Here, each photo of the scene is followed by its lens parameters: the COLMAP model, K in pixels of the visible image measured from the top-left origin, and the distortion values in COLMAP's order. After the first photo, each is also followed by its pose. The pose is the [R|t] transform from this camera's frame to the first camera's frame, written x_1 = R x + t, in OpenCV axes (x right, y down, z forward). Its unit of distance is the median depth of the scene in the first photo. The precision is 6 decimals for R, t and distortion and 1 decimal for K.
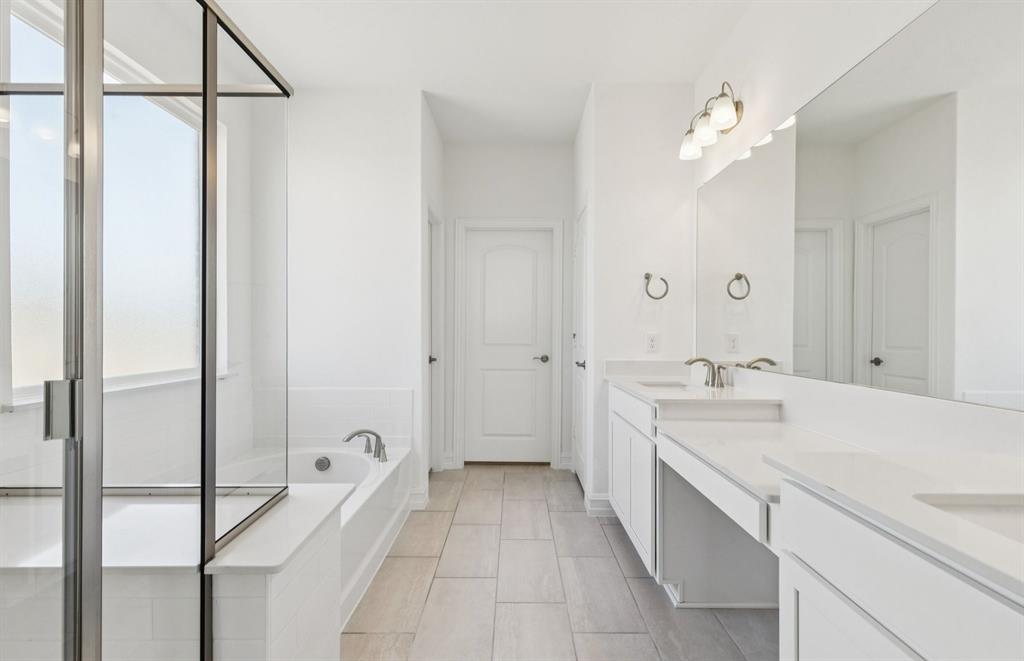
lens RADIAL K [[468.2, 0, 513.0], [0, 468.2, 329.8], [0, 0, 1]] dist [0.015000, 0.000249]
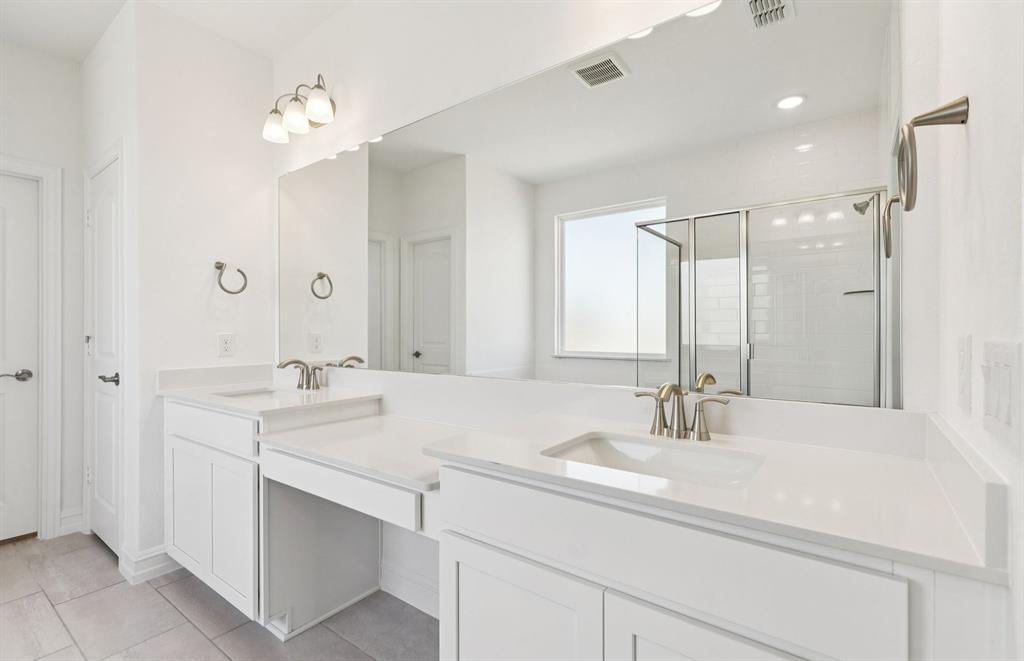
lens RADIAL K [[468.2, 0, 512.1], [0, 468.2, 329.4], [0, 0, 1]] dist [0.015000, 0.000249]
pose [[0.598846, -0.004851, 0.800849, -0.075484], [0.004755, 0.999986, 0.002502, -0.000535], [-0.800850, 0.002310, 0.598861, 0.083499]]
